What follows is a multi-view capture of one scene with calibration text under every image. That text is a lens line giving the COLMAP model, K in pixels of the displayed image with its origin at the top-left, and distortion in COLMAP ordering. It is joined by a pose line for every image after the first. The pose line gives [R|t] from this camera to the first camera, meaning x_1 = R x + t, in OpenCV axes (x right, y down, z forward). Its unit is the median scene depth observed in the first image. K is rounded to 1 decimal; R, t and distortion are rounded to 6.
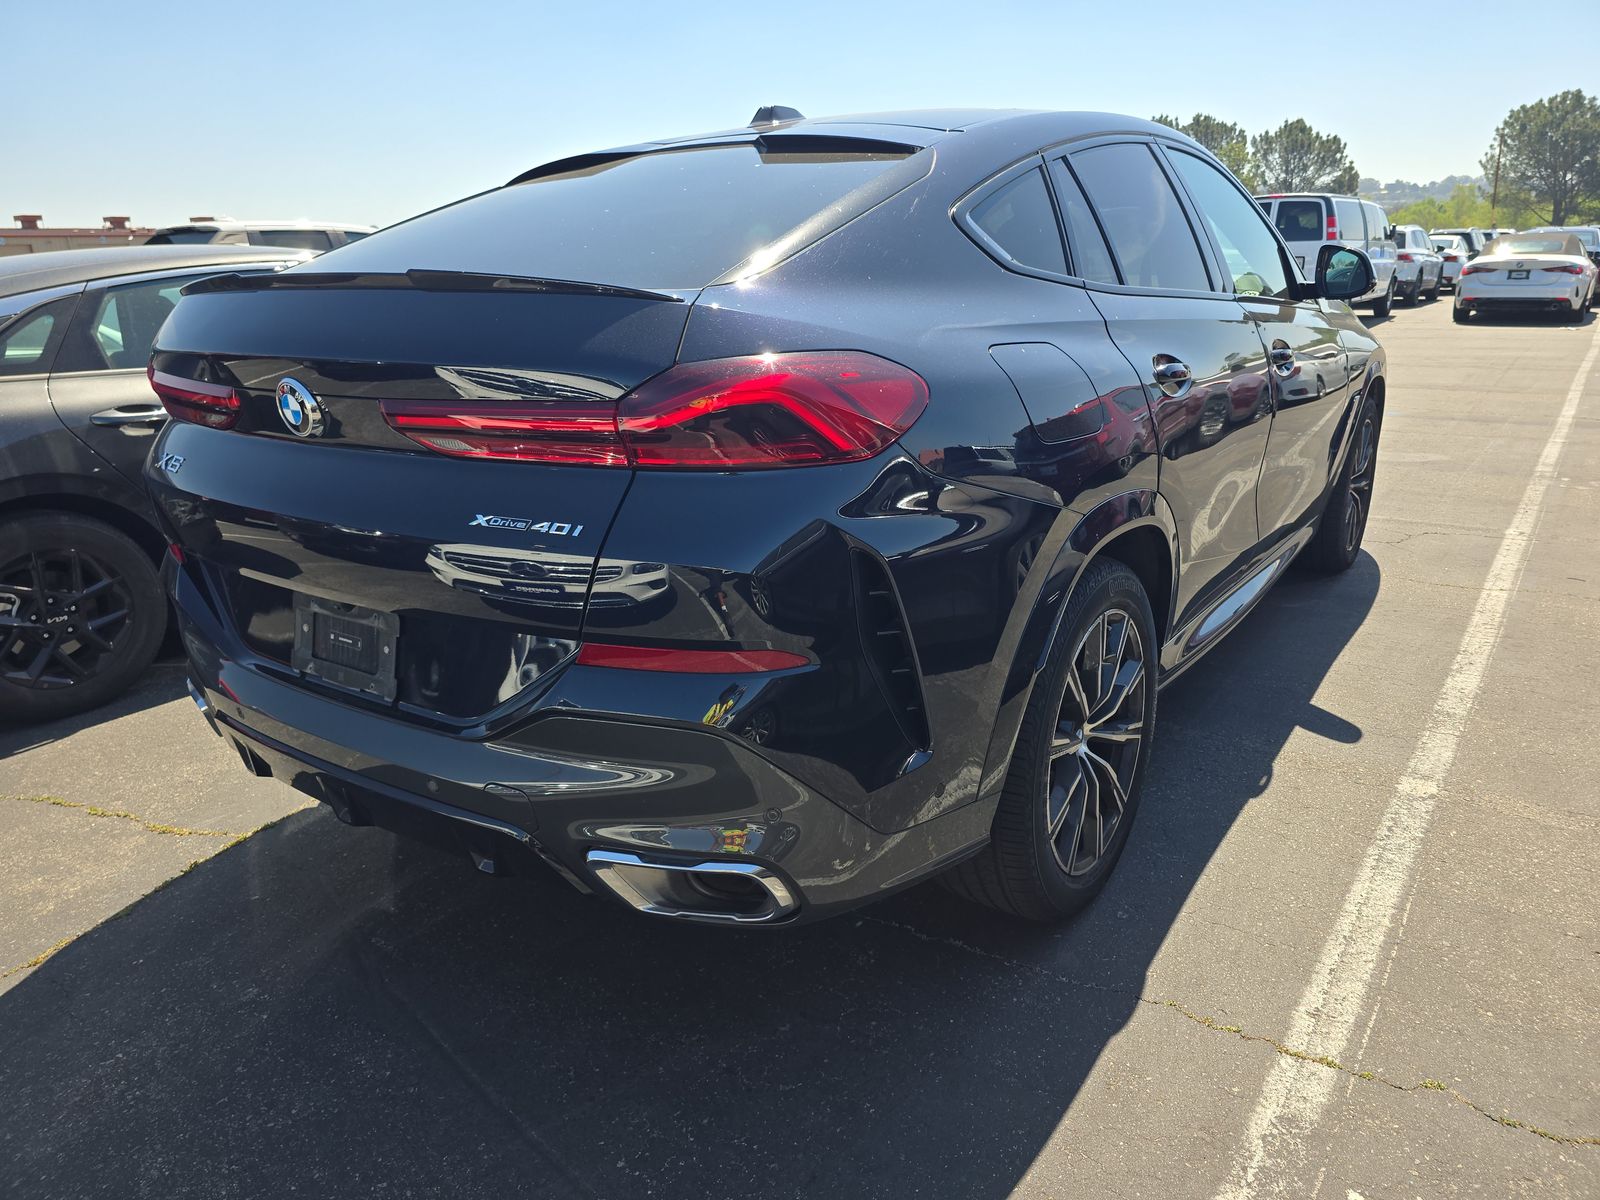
lens RADIAL K [[1076.4, 0, 800.0], [0, 1076.4, 600.0], [0, 0, 1]] dist [0.032777, -0.027086]
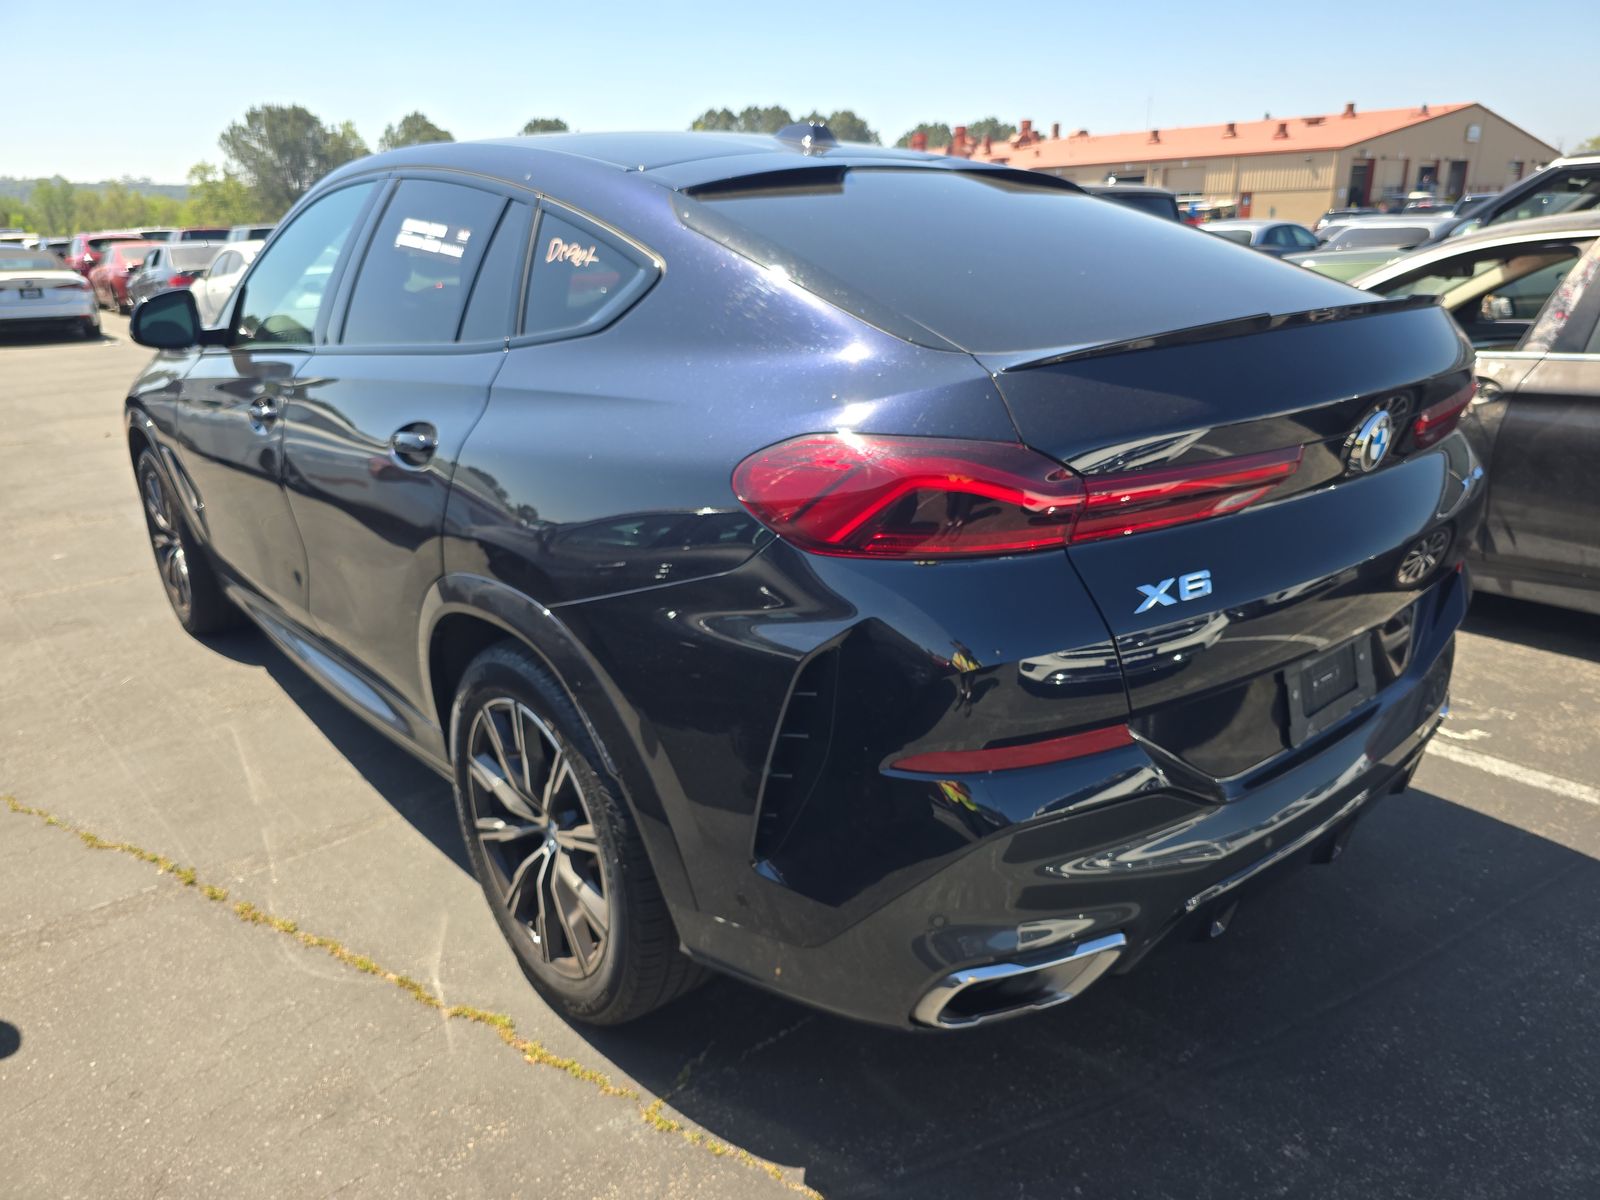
lens RADIAL K [[1104.2, 0, 811.4], [0, 1104.2, 593.3], [0, 0, 1]] dist [0.033523, -0.049289]
pose [[0.240982, -0.278484, 0.929717, -1.199417], [0.300579, 0.932264, 0.201337, -0.303369], [-0.922811, 0.230935, 0.308365, 0.883939]]
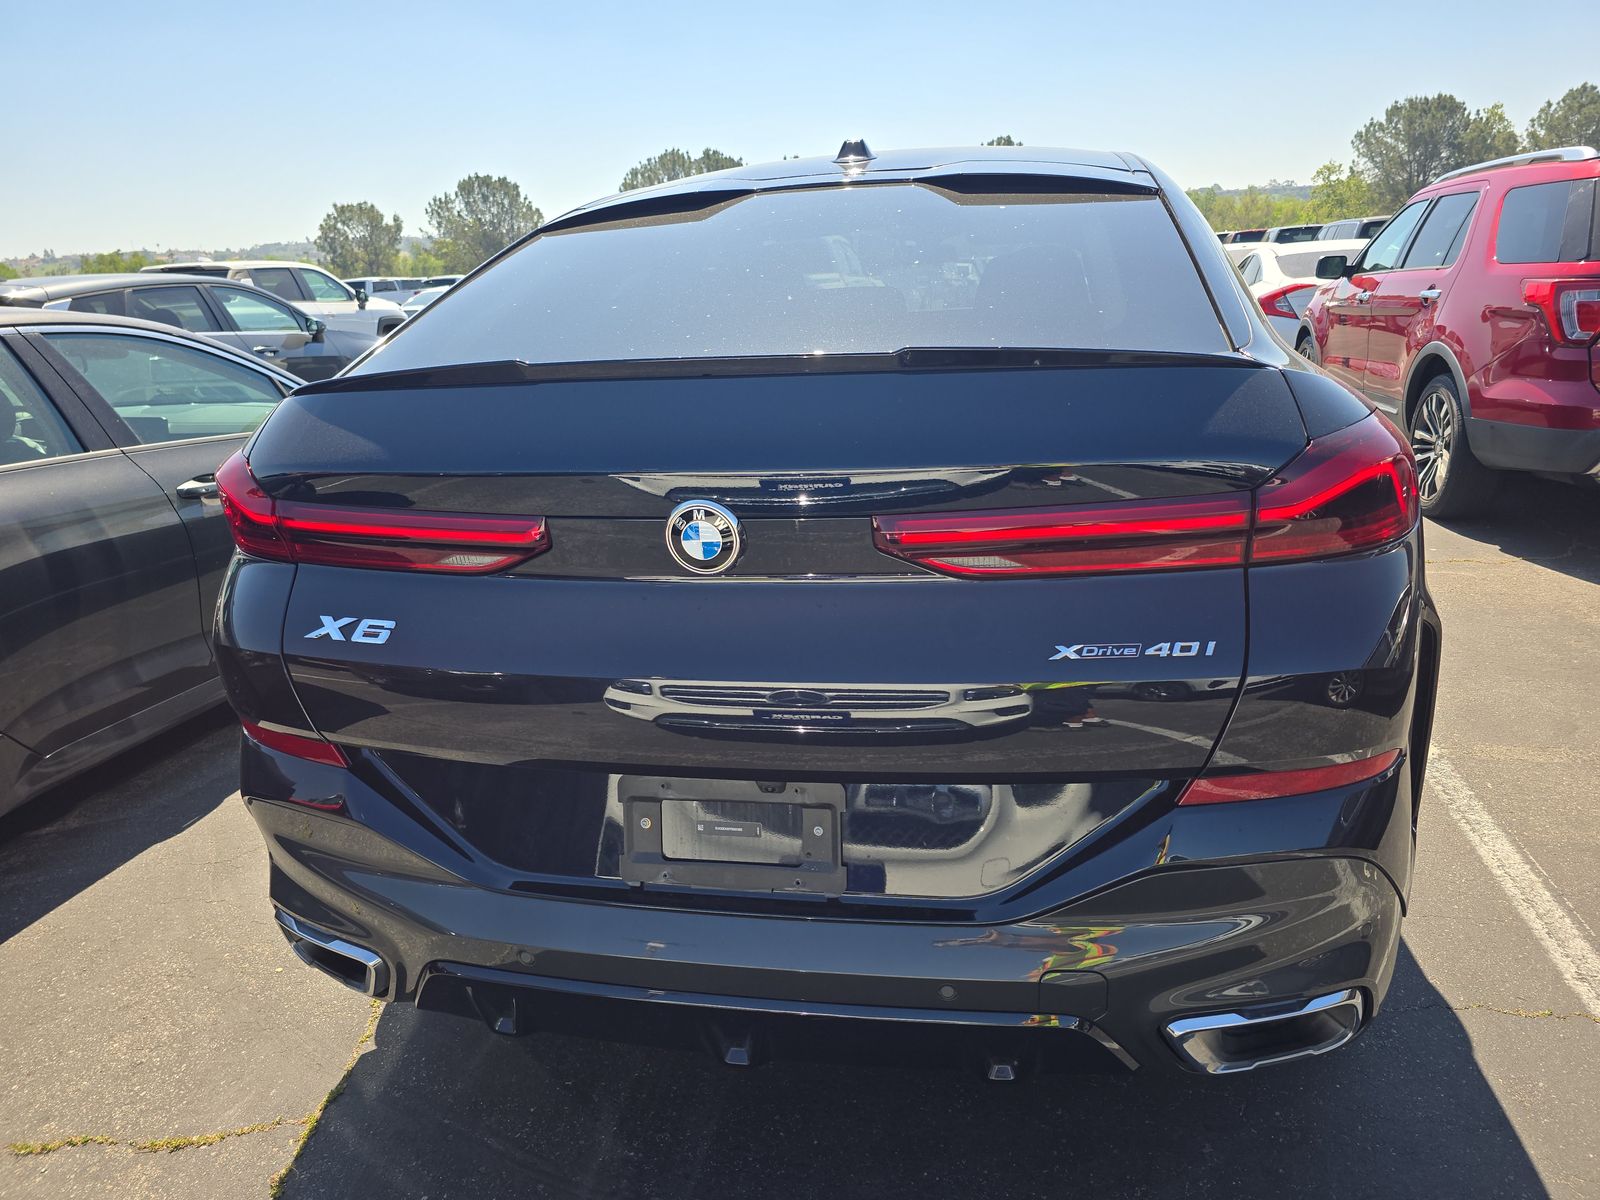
lens RADIAL K [[1076.4, 0, 800.0], [0, 1076.4, 600.0], [0, 0, 1]] dist [0.032777, -0.027086]
pose [[0.916827, -0.134431, 0.375975, -0.601575], [0.143070, 0.989700, 0.004988, -0.112544], [-0.372773, 0.049218, 0.926617, 0.256345]]
